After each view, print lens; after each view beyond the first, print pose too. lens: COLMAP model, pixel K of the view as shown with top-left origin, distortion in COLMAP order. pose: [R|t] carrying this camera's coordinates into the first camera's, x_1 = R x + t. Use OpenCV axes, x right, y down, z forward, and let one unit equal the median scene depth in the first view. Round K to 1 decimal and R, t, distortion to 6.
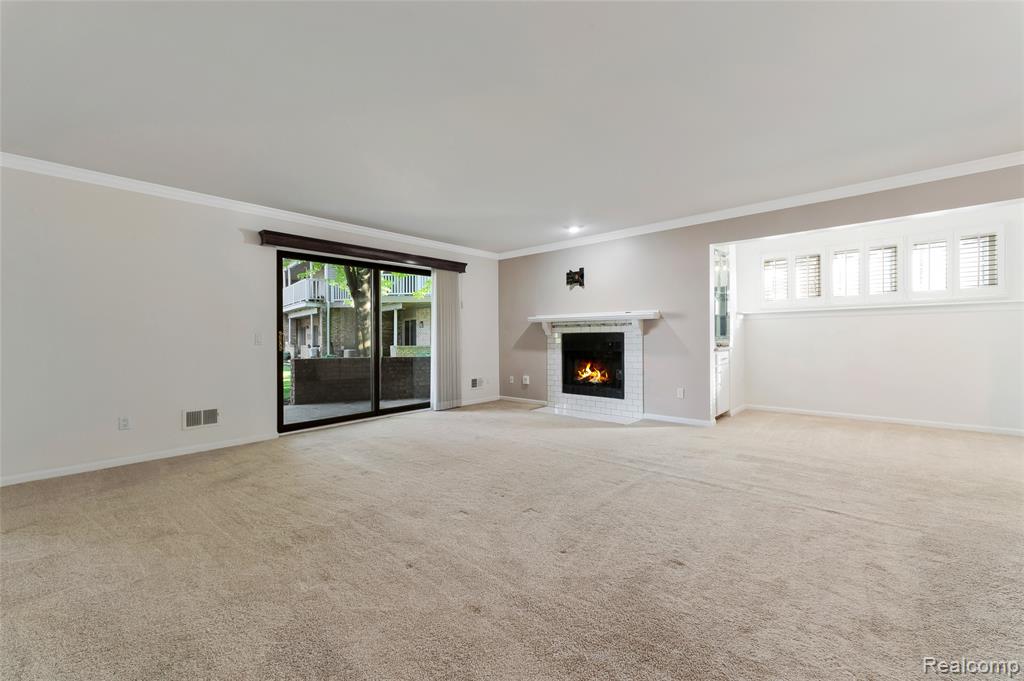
lens RADIAL K [[413.7, 0, 512.0], [0, 413.7, 335.4], [0, 0, 1]] dist [0.016410, -0.001435]
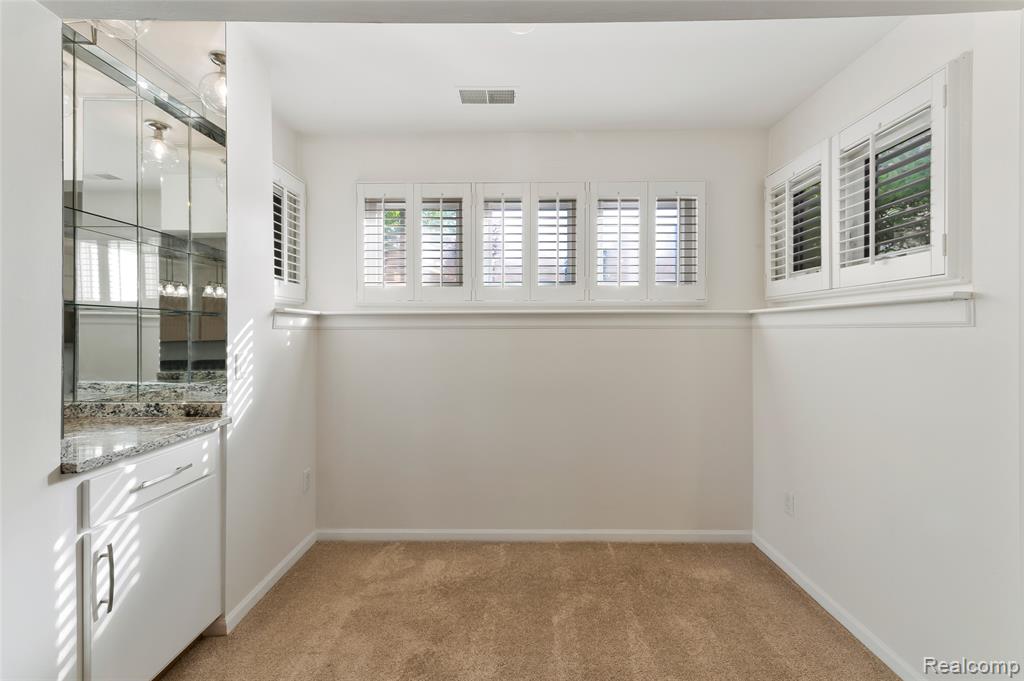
lens RADIAL K [[413.7, 0, 507.0], [0, 413.7, 330.6], [0, 0, 1]] dist [0.016410, -0.001435]
pose [[0.754840, 0.011440, 0.655809, 0.424797], [-0.009060, 0.999934, -0.007016, -0.033864], [-0.655846, -0.000645, 0.754894, 0.551796]]
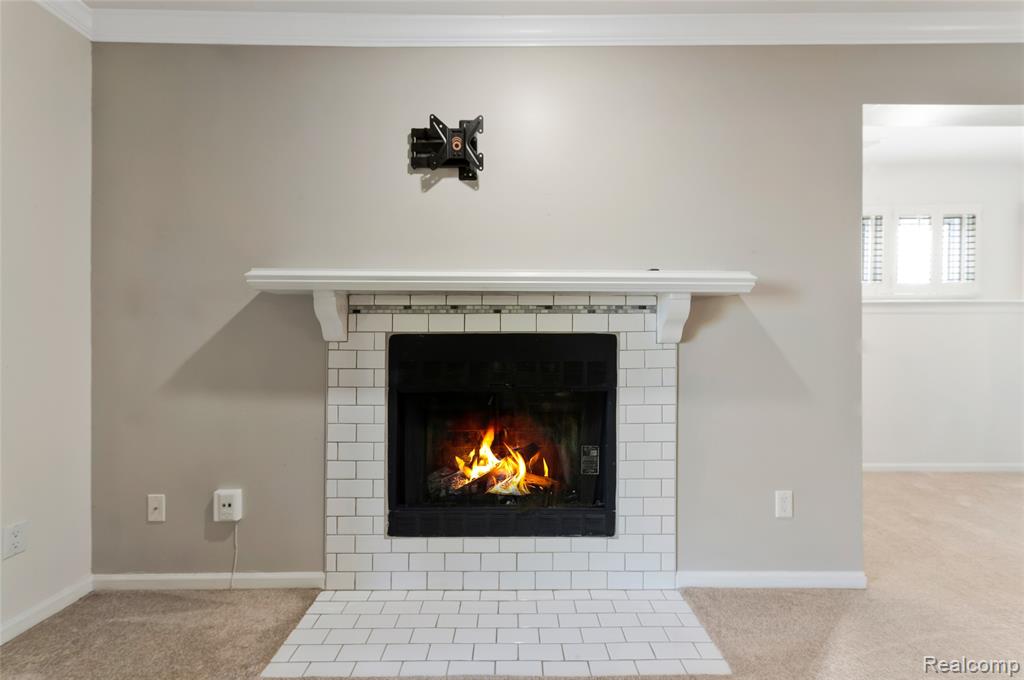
lens RADIAL K [[413.7, 0, 515.1], [0, 413.7, 337.4], [0, 0, 1]] dist [0.016410, -0.001435]
pose [[0.751277, 0.008474, 0.659933, -0.006948], [-0.009027, 0.999956, -0.002564, -0.002620], [-0.659926, -0.004031, 0.751320, 0.753291]]
